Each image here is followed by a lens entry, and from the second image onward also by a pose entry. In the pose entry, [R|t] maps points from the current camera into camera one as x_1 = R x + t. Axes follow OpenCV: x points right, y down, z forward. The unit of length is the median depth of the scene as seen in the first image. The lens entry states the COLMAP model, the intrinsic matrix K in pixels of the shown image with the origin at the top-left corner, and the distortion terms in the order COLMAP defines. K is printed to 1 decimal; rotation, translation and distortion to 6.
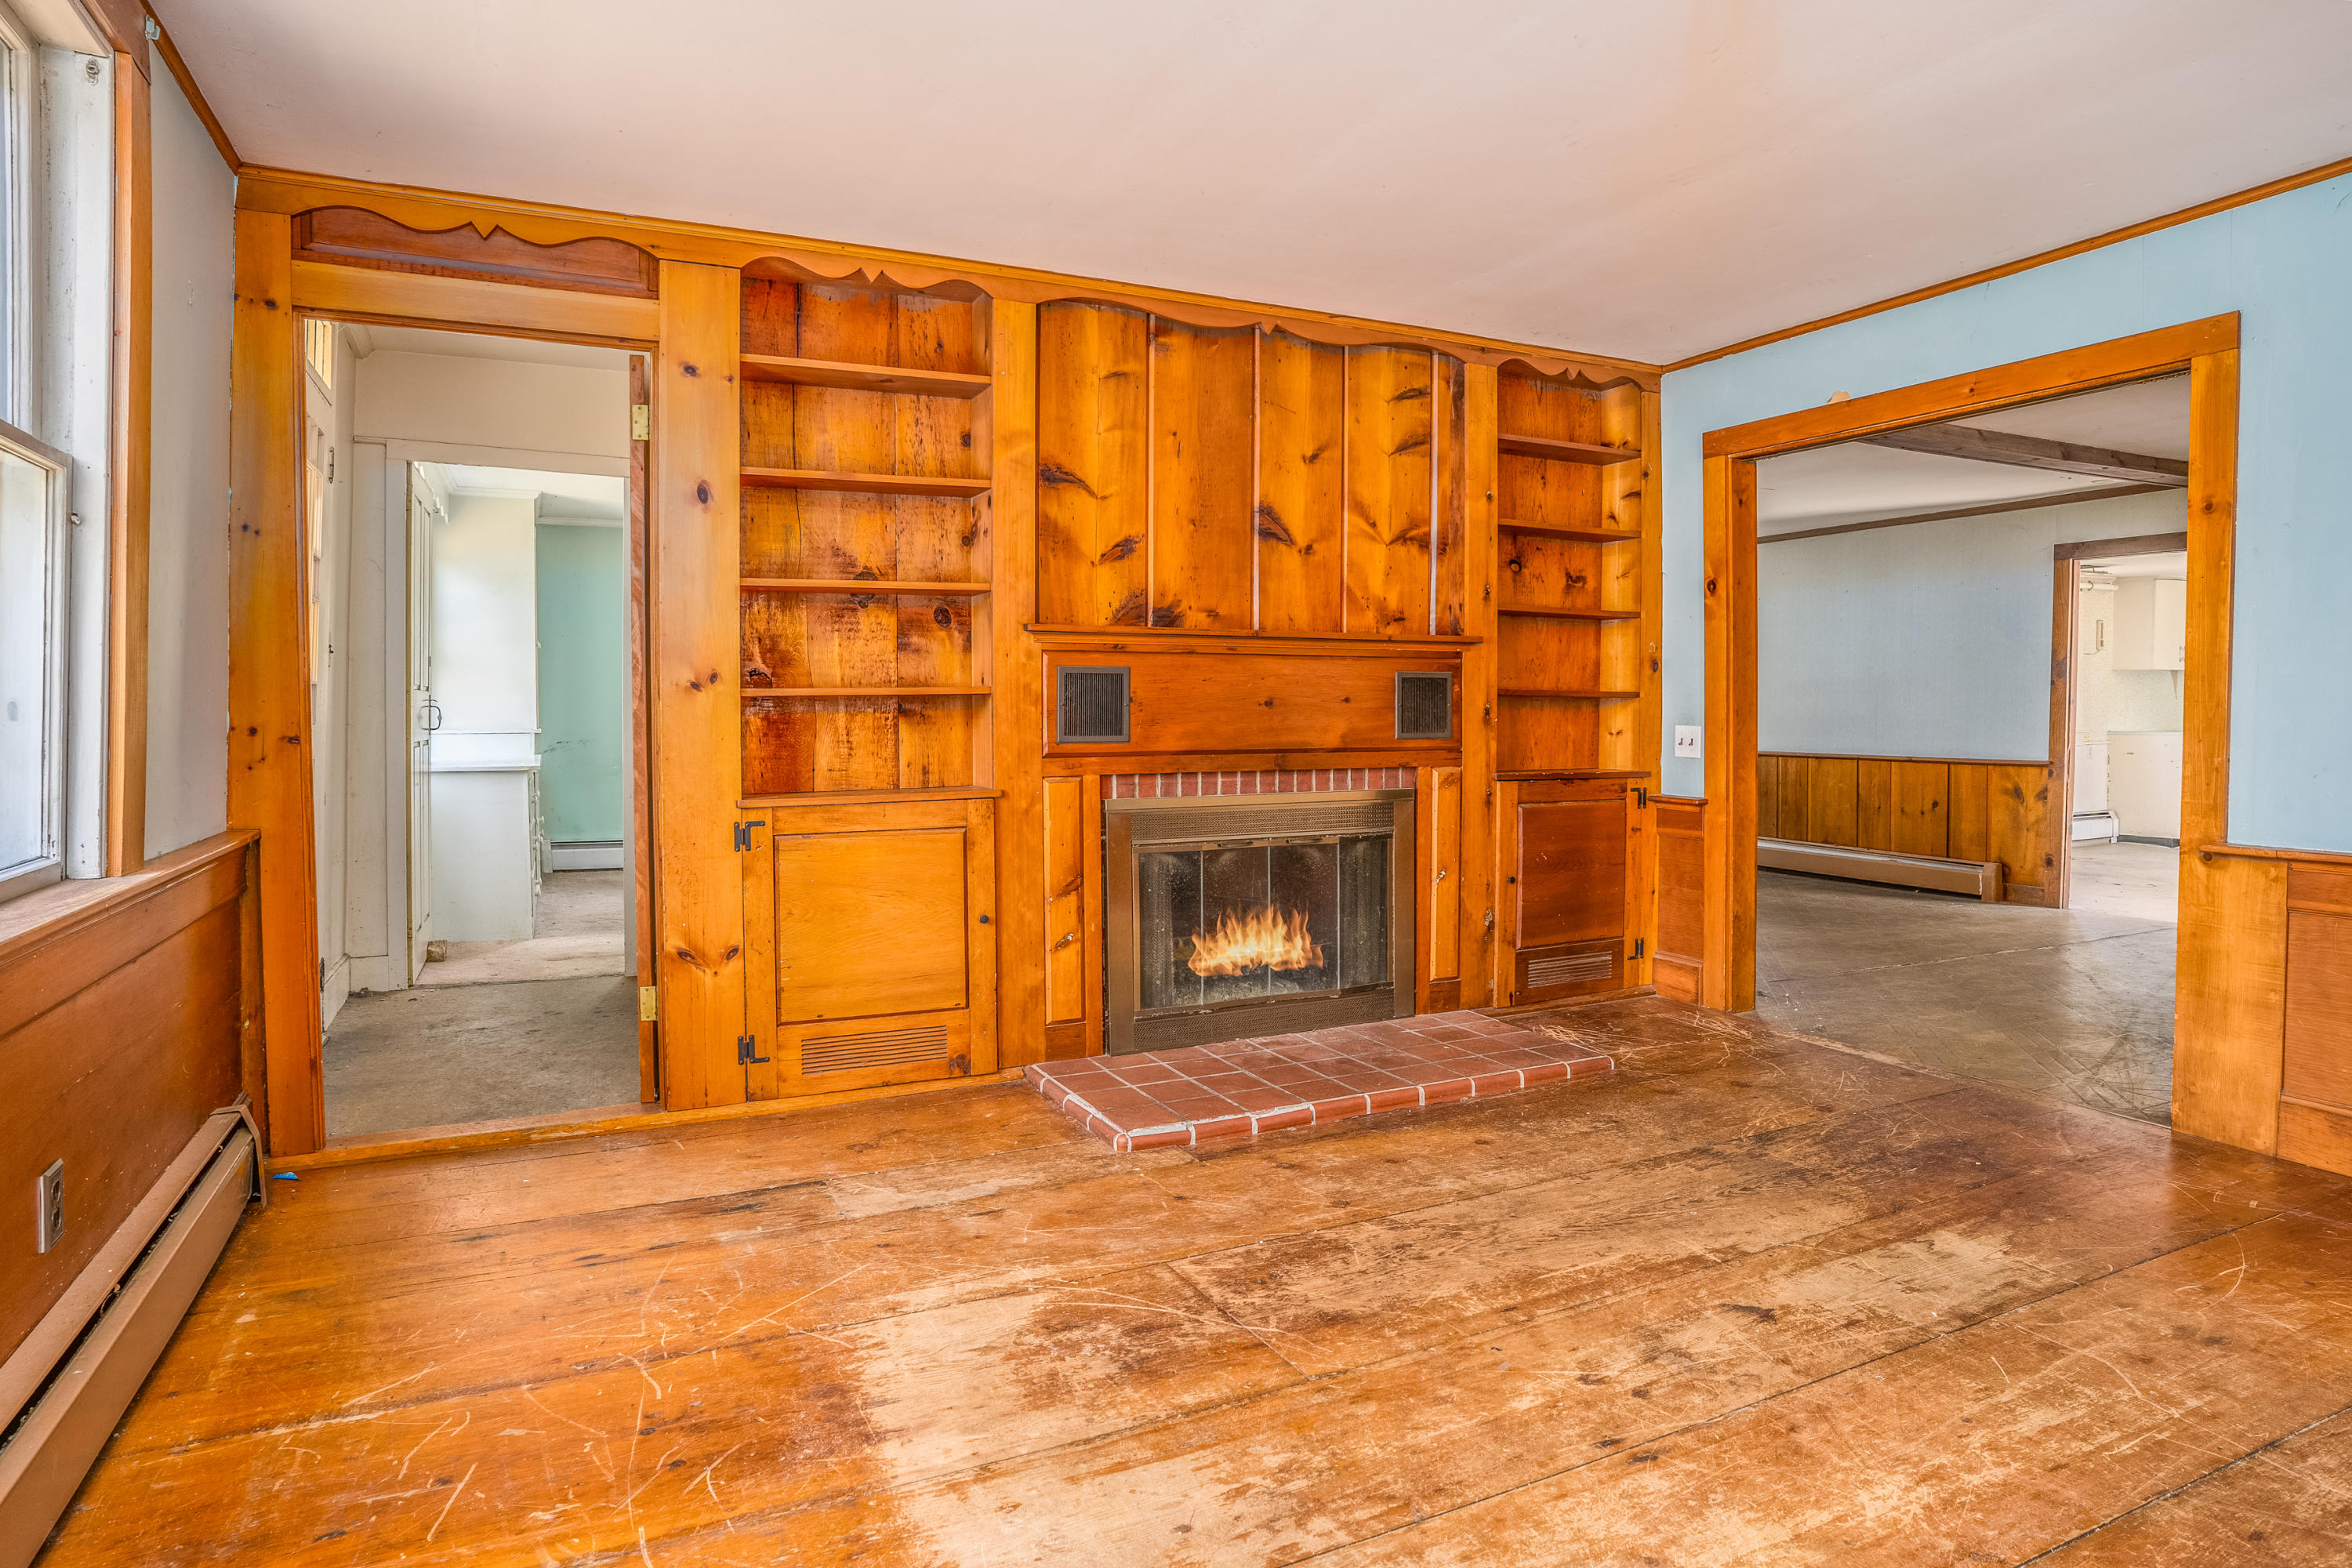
lens RADIAL K [[1255.6, 0, 1176.0], [0, 1255.6, 784.0], [0, 0, 1]] dist [-0.071472, 0.038289]
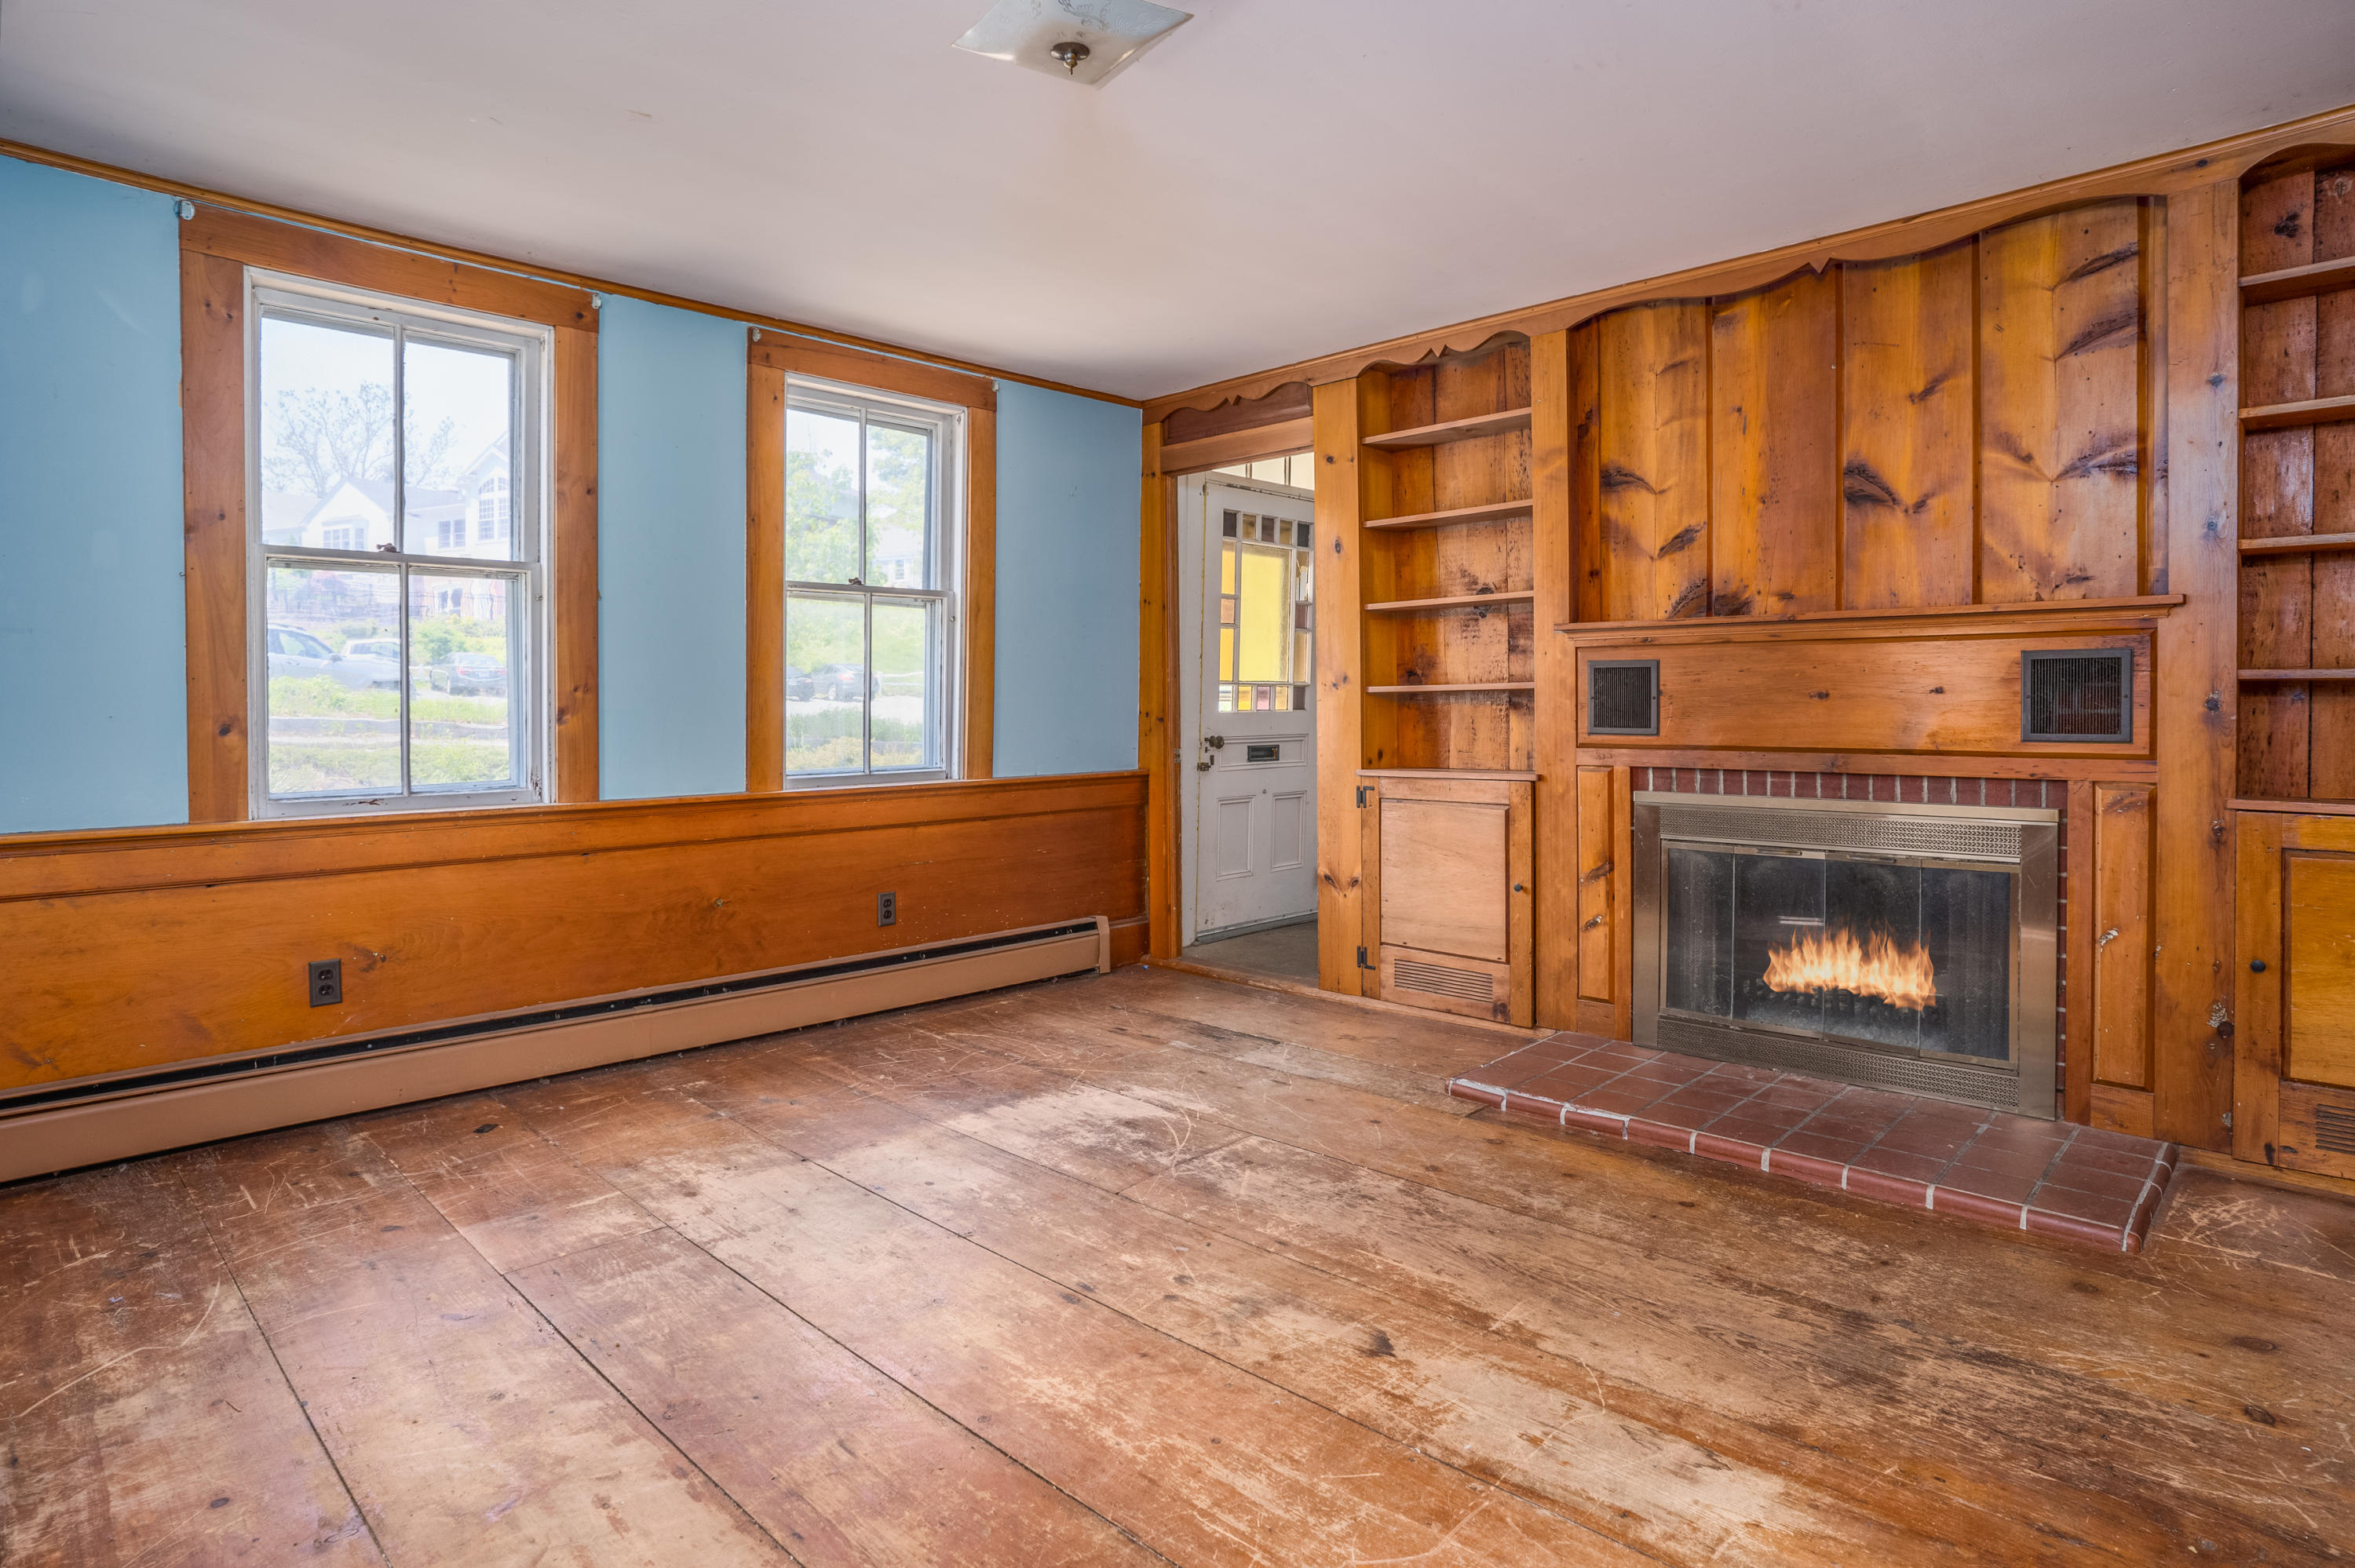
lens RADIAL K [[1236.2, 0, 1175.0], [0, 1236.2, 761.0], [0, 0, 1]] dist [-0.071067, 0.038341]
pose [[0.367854, 0.043695, -0.928856, 0.774437], [-0.049863, 0.998385, 0.027219, -0.021590], [0.928546, 0.036303, 0.369439, 0.304250]]
